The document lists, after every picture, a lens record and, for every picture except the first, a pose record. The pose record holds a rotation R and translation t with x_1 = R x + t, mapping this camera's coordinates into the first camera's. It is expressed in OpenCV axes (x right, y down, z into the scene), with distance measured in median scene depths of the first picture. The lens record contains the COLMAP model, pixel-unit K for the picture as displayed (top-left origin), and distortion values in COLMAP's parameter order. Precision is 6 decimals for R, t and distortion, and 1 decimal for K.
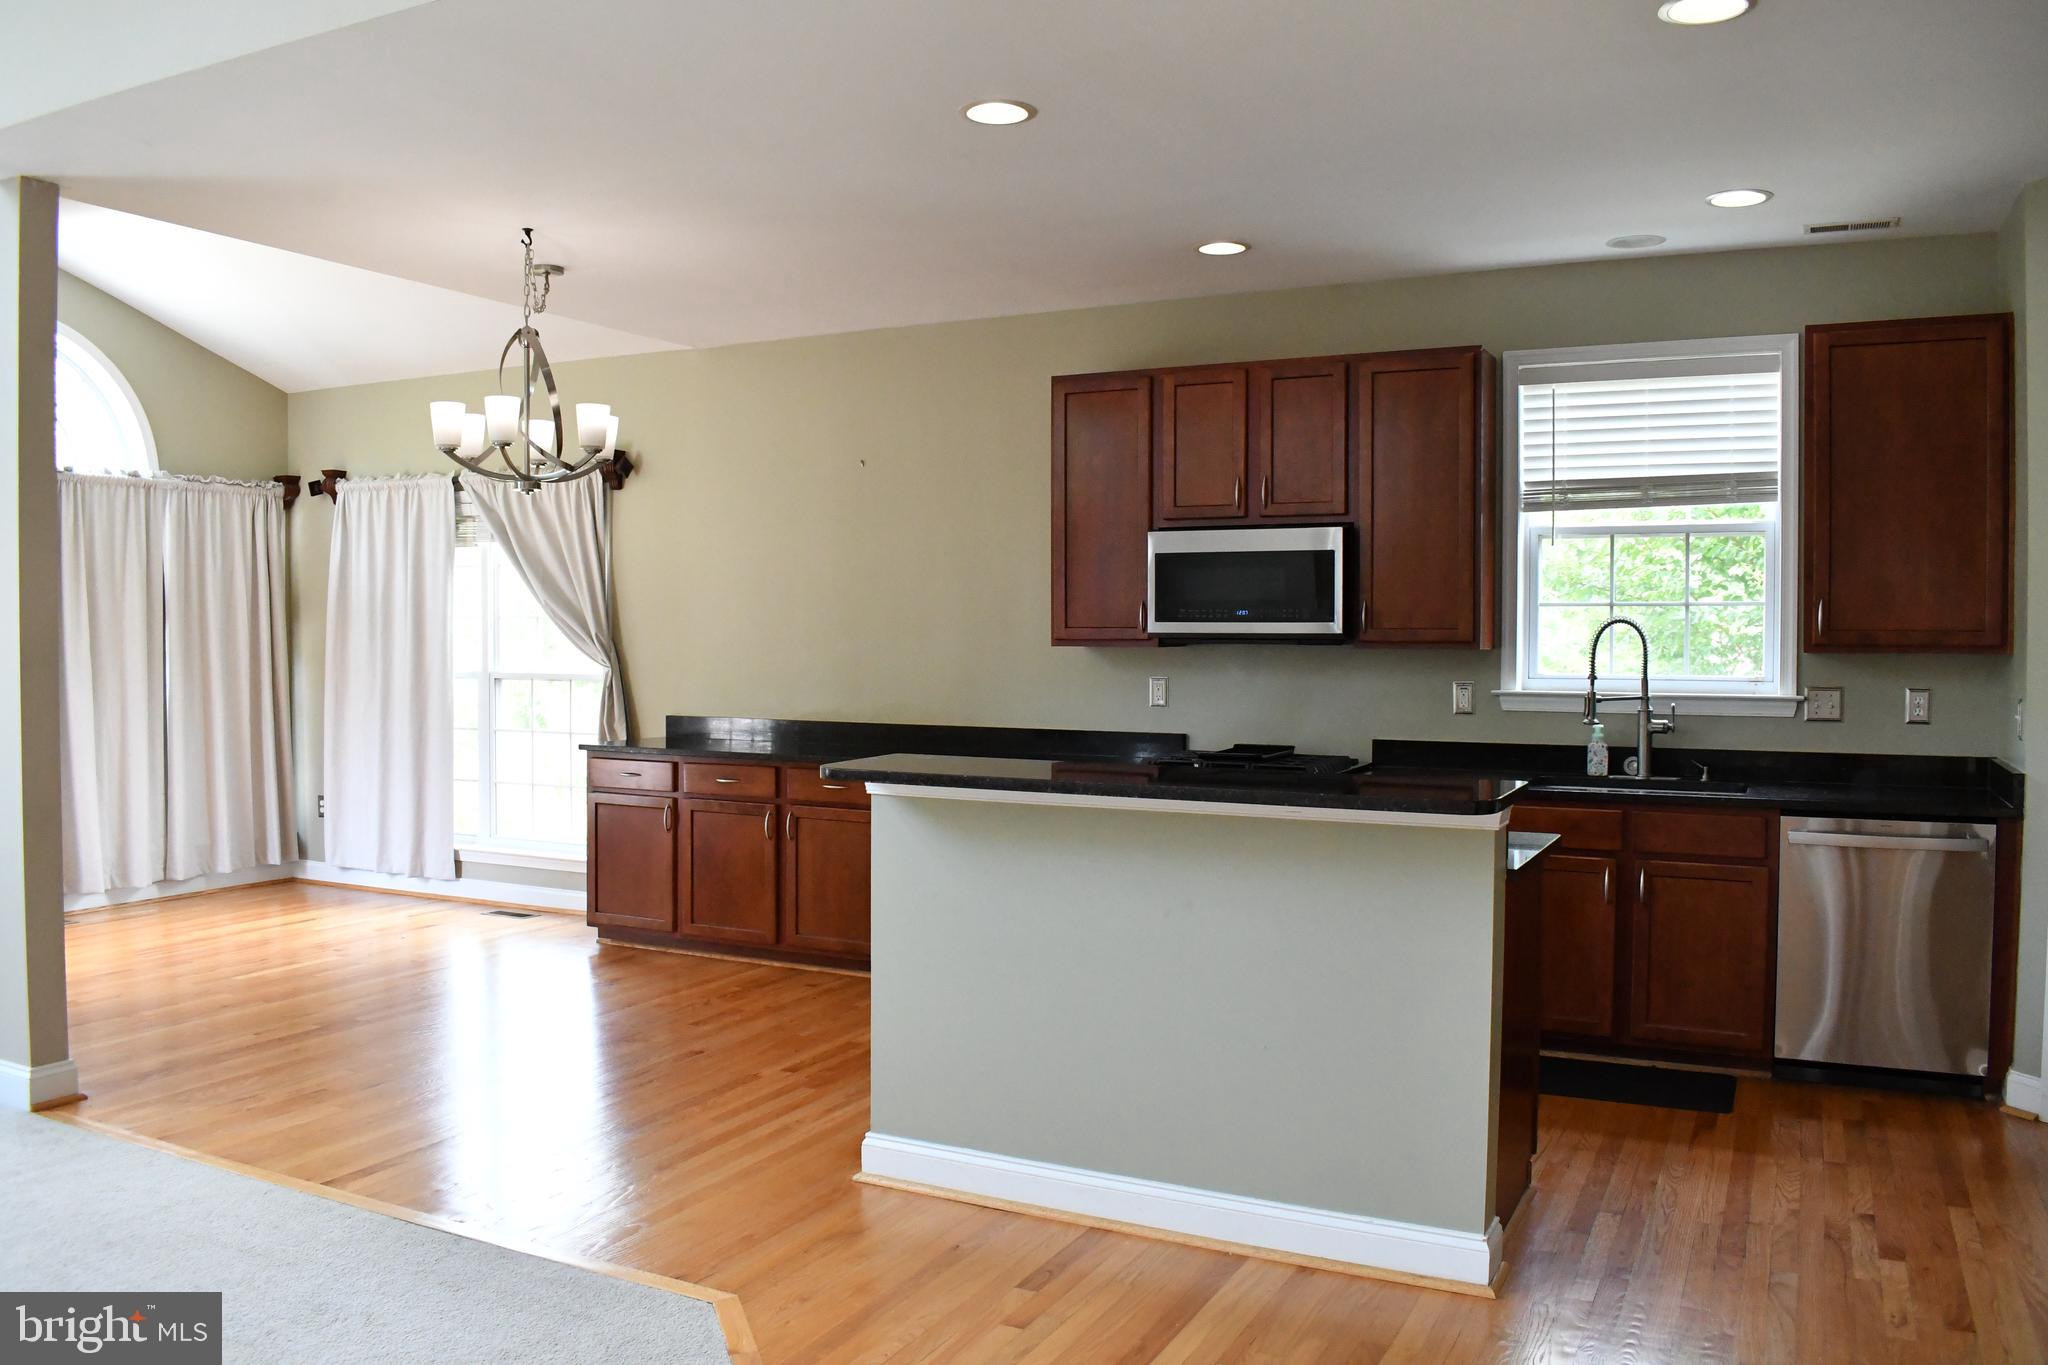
lens RADIAL K [[1581.6, 0, 1024.4], [0, 1581.6, 674.3], [0, 0, 1]] dist [-0.088939, -0.001676]
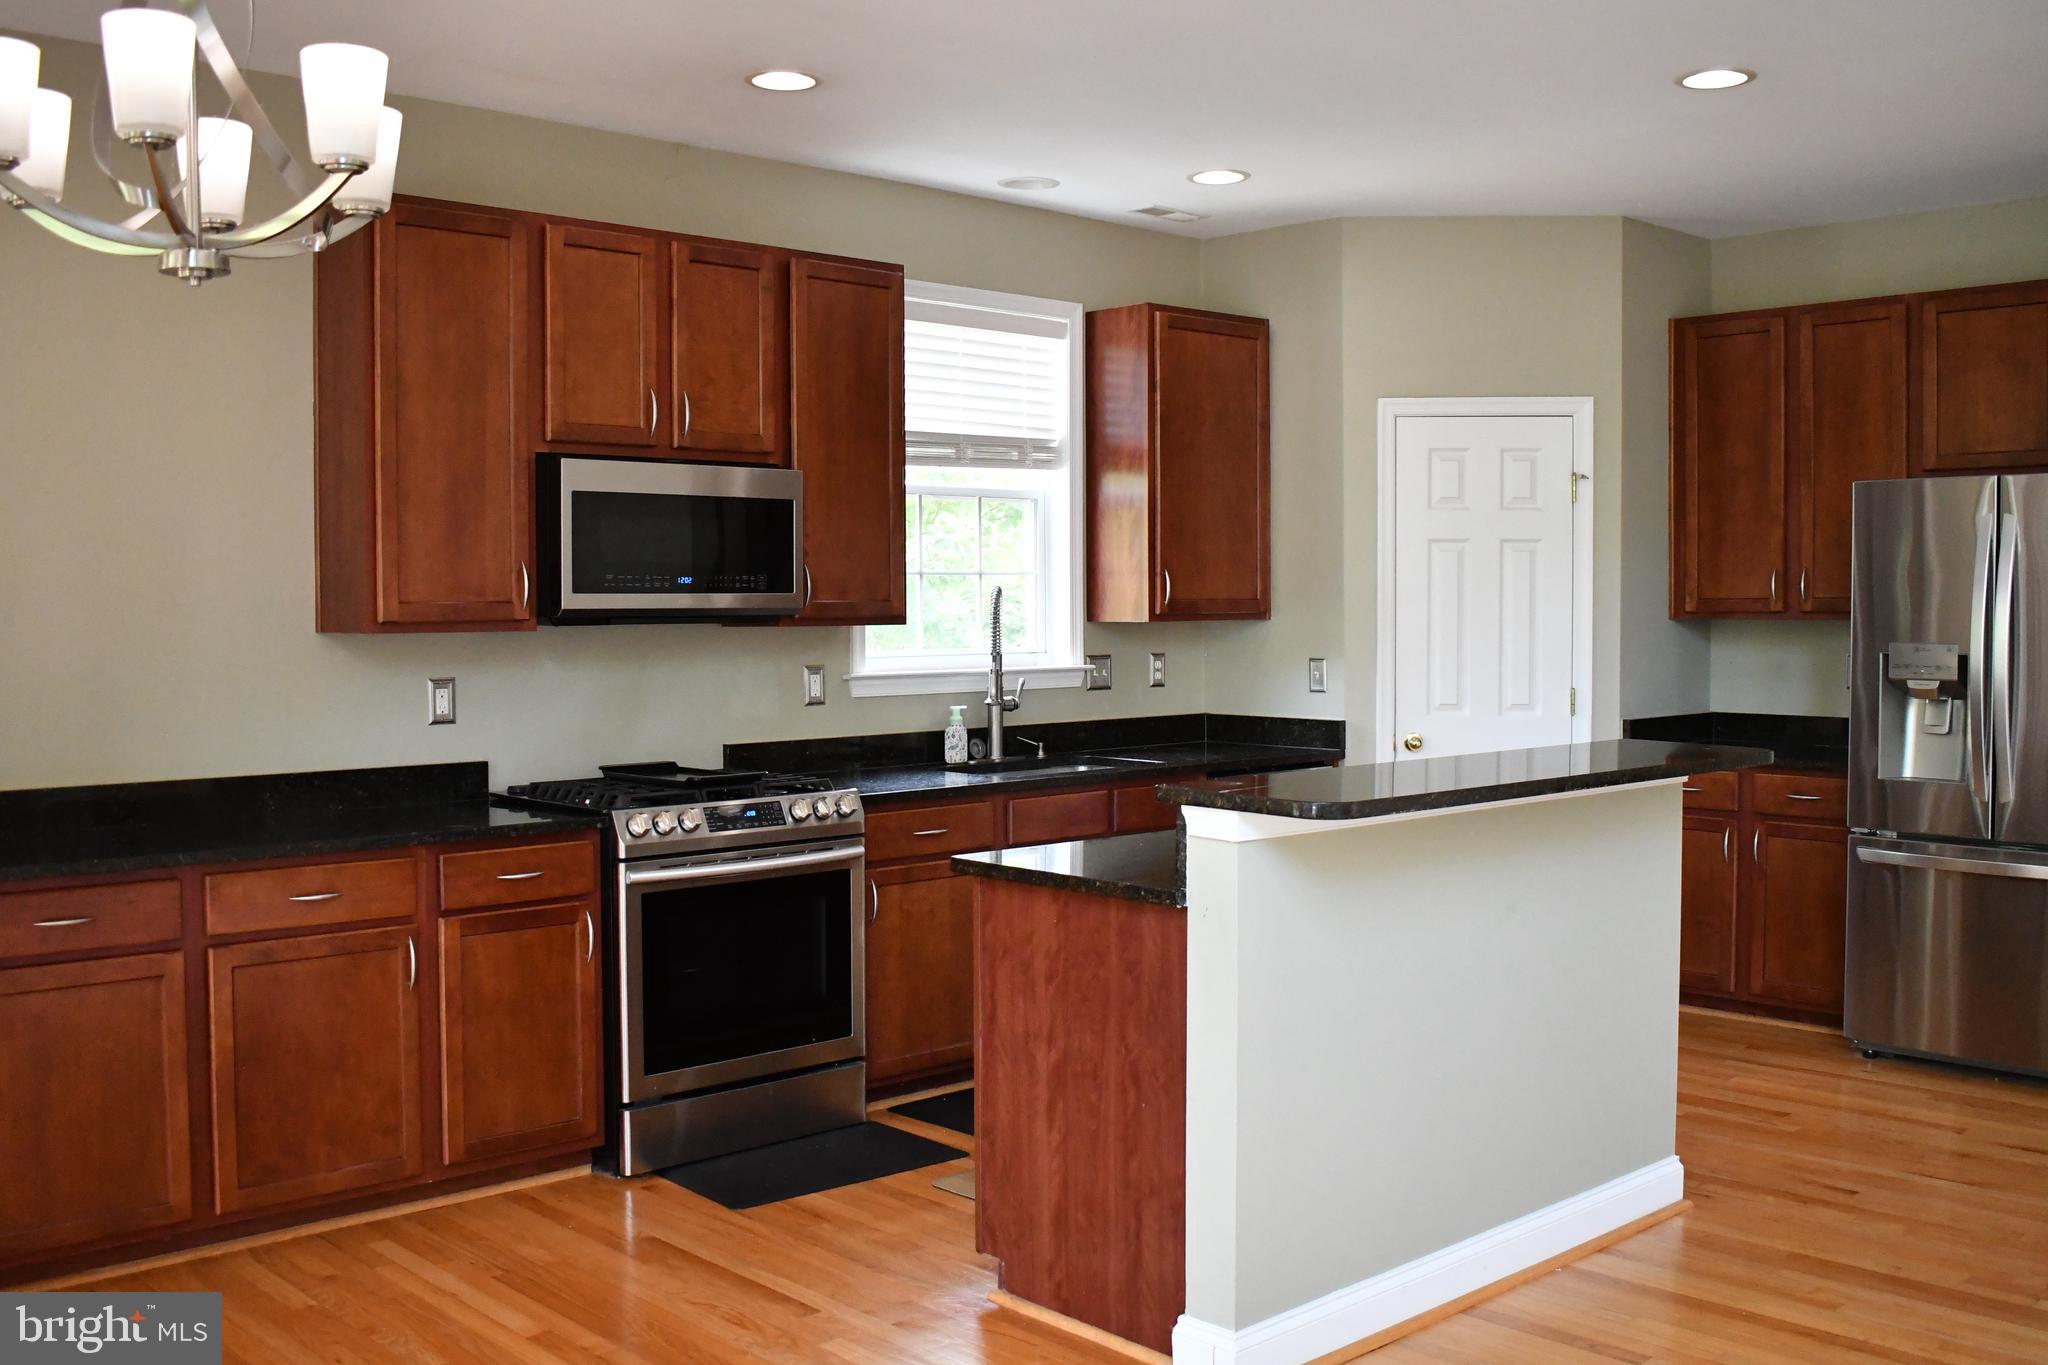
lens RADIAL K [[1947.8, 0, 1023.5], [0, 1947.8, 680.2], [0, 0, 1]] dist [0.008637, 0.000000]
pose [[0.361111, -0.037439, 0.931771, -0.673232], [0.043341, 0.998788, 0.023335, -0.007533], [-0.931515, 0.031958, 0.362296, 0.559826]]
